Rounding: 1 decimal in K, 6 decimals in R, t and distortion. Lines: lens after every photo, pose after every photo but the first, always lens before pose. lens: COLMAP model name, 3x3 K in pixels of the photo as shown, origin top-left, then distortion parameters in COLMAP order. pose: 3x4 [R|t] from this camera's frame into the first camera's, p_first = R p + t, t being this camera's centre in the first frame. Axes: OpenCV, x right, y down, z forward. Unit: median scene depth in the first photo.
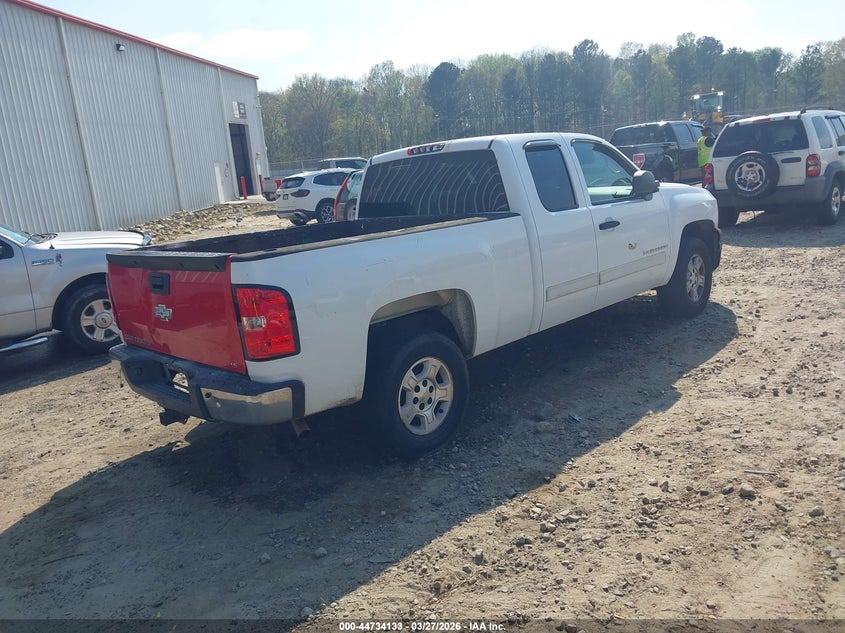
lens RADIAL K [[665.3, 0, 422.5], [0, 665.3, 316.5], [0, 0, 1]] dist [0.003608, 0.001814]
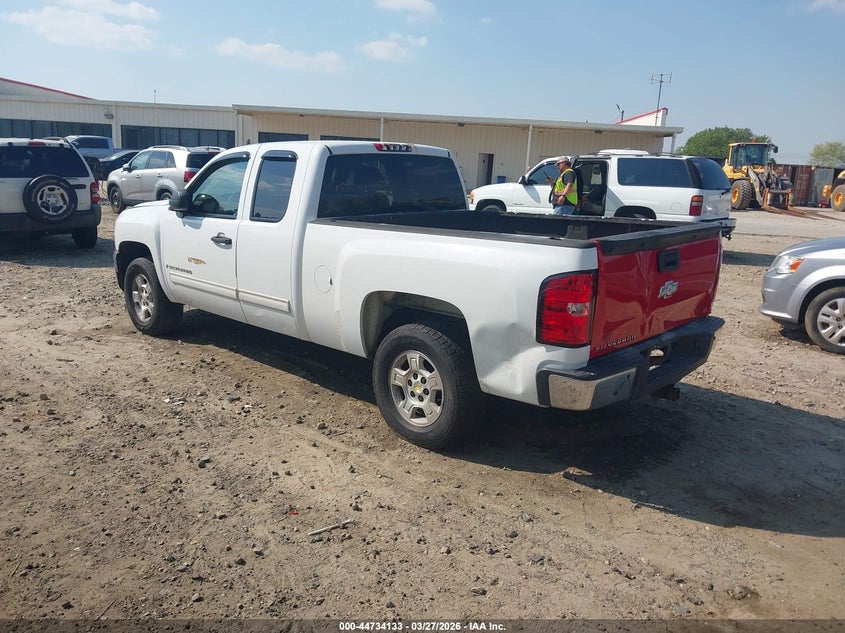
lens RADIAL K [[636.5, 0, 422.5], [0, 636.5, 316.5], [0, 0, 1]] dist [0.007656, 0.001102]
pose [[-0.007346, -0.130831, 0.991377, -1.117050], [0.195674, 0.972050, 0.129730, -0.135910], [-0.980642, 0.194939, 0.018460, 1.124933]]
